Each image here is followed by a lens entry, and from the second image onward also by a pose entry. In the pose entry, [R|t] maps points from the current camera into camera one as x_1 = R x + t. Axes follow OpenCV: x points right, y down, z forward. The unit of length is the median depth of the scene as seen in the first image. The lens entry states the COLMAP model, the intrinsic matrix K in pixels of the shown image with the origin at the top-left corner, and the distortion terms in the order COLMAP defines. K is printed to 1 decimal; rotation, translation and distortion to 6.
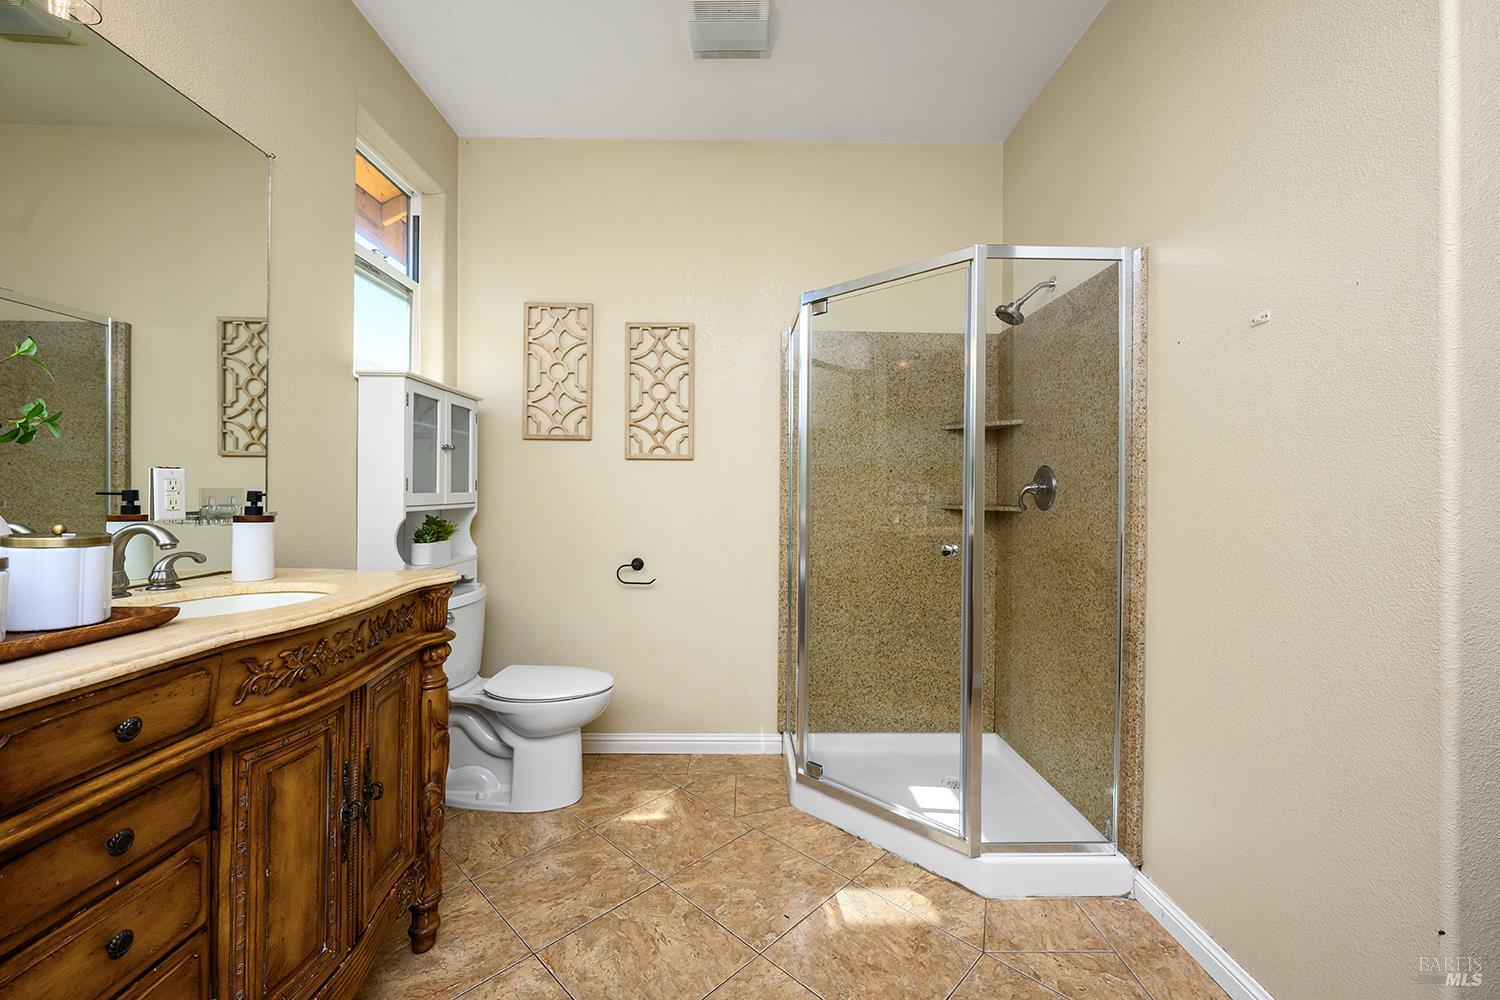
lens RADIAL K [[607.0, 0, 748.1], [0, 607.0, 503.6], [0, 0, 1]] dist [-0.004200, -0.000226]
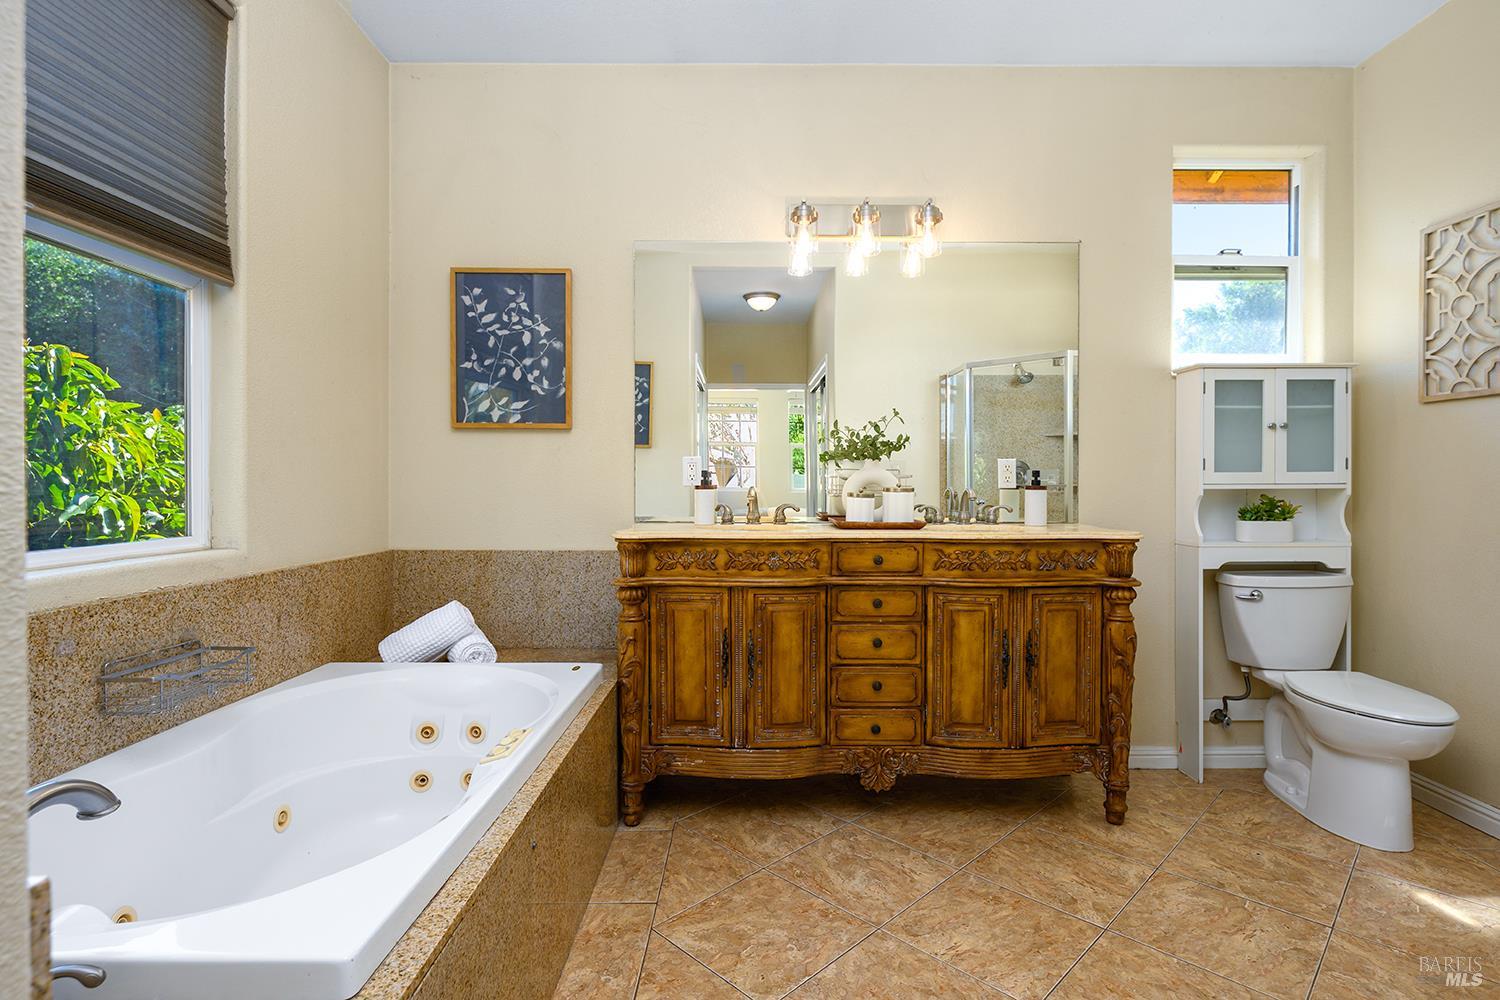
lens RADIAL K [[739.7, 0, 752.4], [0, 739.7, 500.7], [0, 0, 1]] dist [-0.003276, 0.000456]
pose [[-0.014093, 0.018239, -0.999734, 1.095873], [-0.016709, 0.999690, 0.018474, 0.033090], [0.999761, 0.016965, -0.013784, 0.249886]]
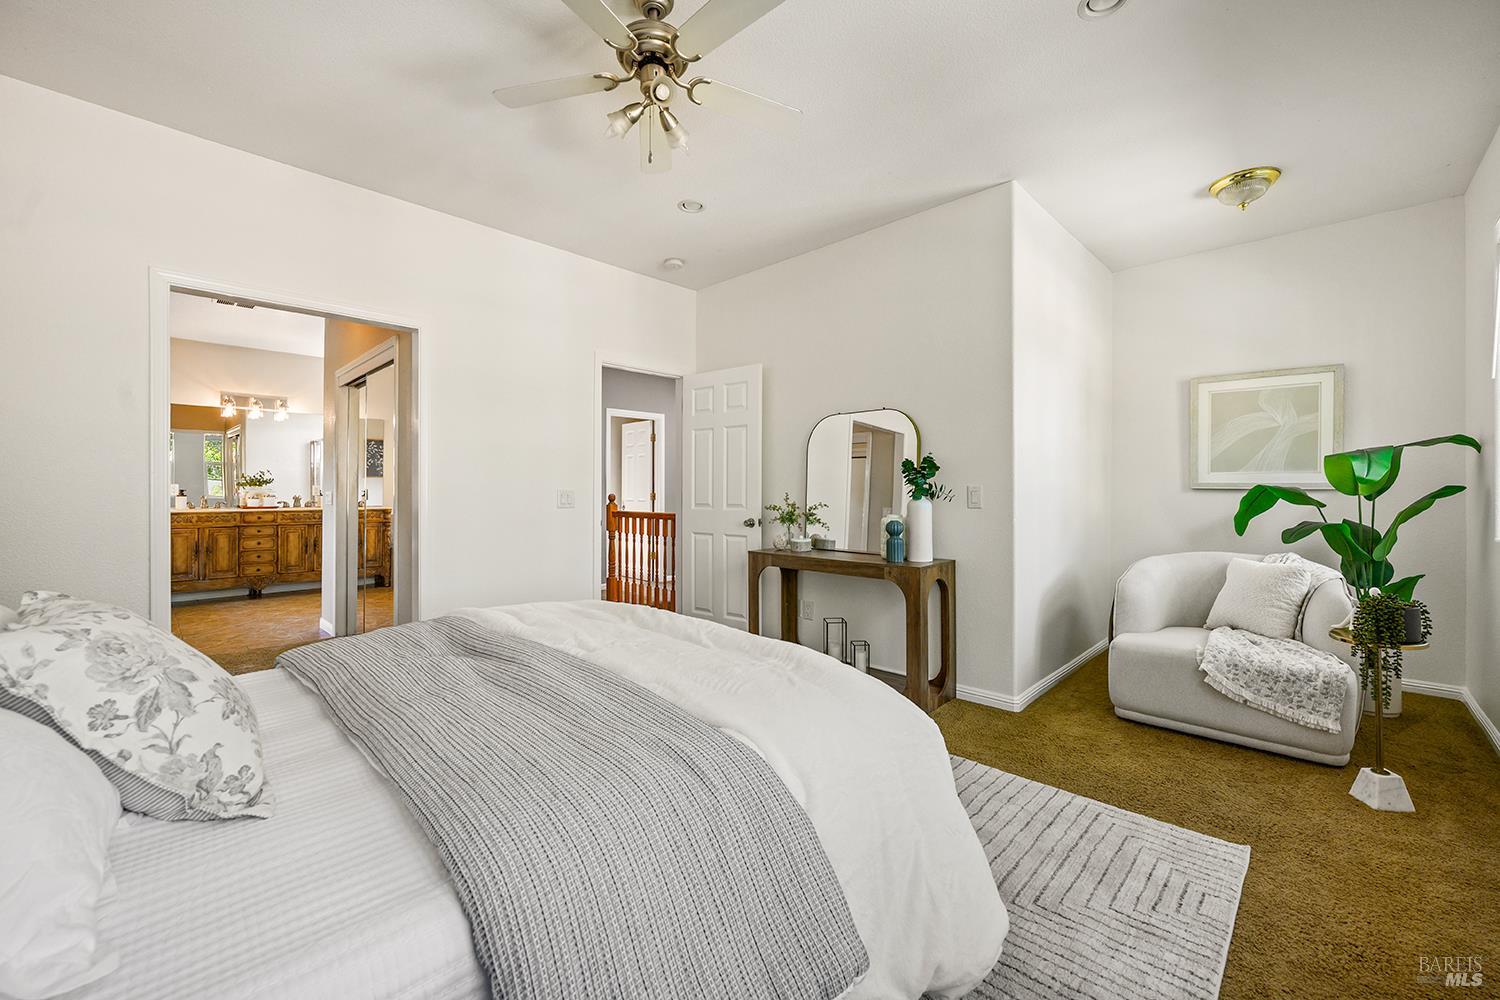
lens RADIAL K [[607.0, 0, 749.8], [0, 607.0, 495.7], [0, 0, 1]] dist [-0.004200, -0.000226]
pose [[0.703907, 0.015631, -0.710120, 5.039872], [-0.022642, 0.999744, -0.000438, -0.049410], [0.709931, 0.016386, 0.704081, -0.056825]]
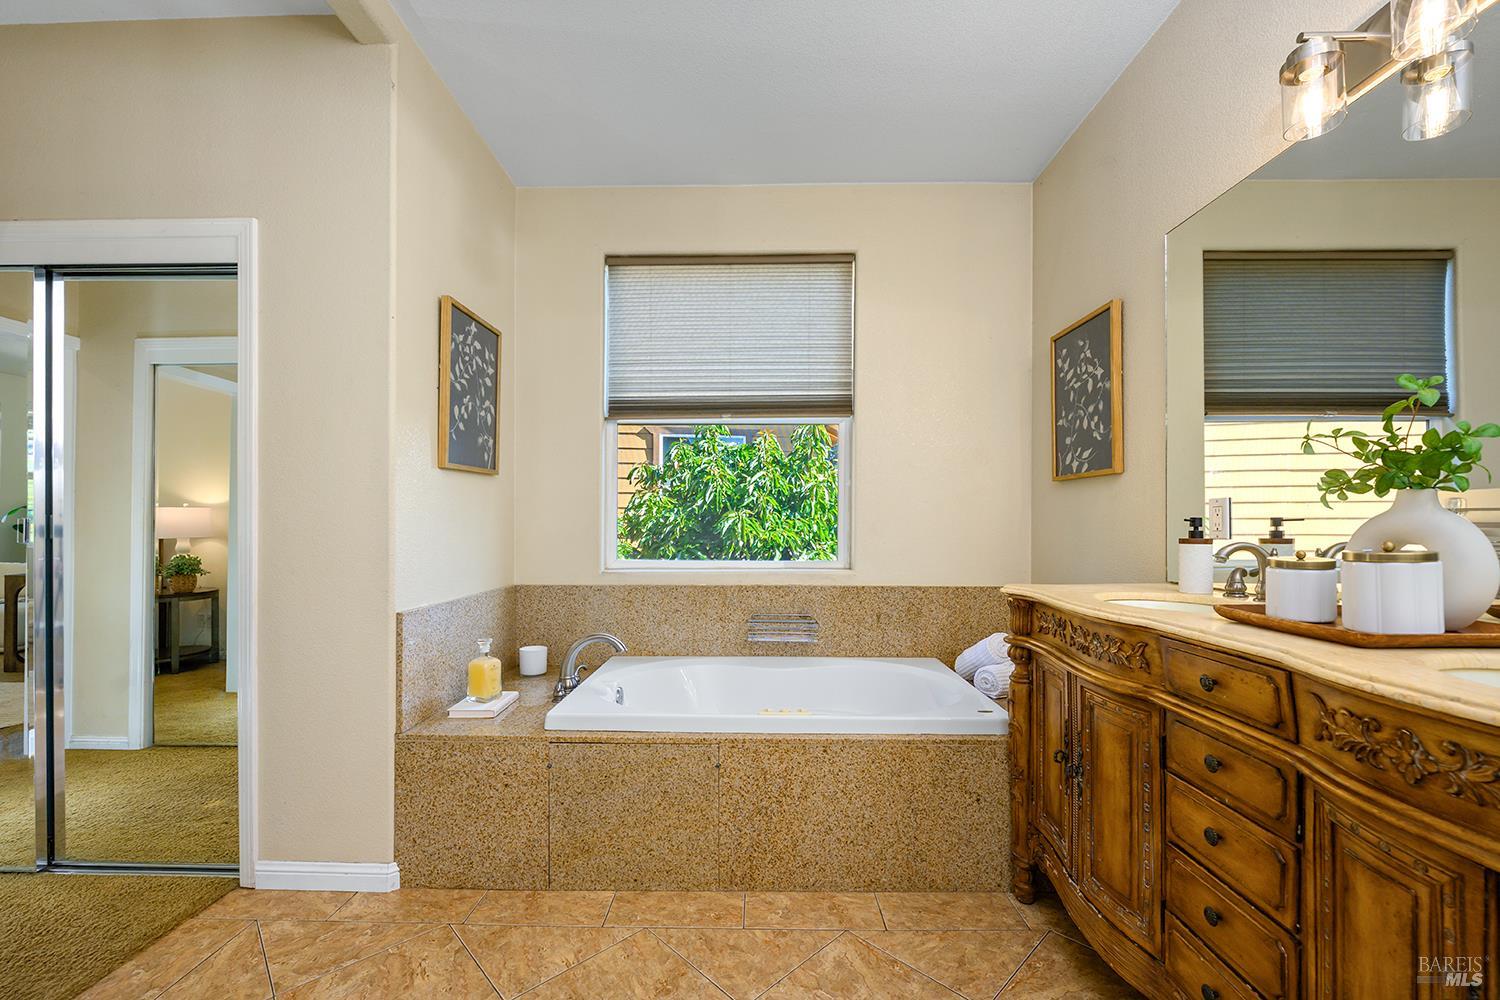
lens RADIAL K [[607.0, 0, 727.6], [0, 607.0, 525.2], [0, 0, 1]] dist [-0.004200, -0.000226]
pose [[-0.999207, -0.000537, 0.039802, 0.020600], [0.000203, 0.999828, 0.018571, -0.014886], [-0.039805, 0.018565, -0.999035, 1.247840]]
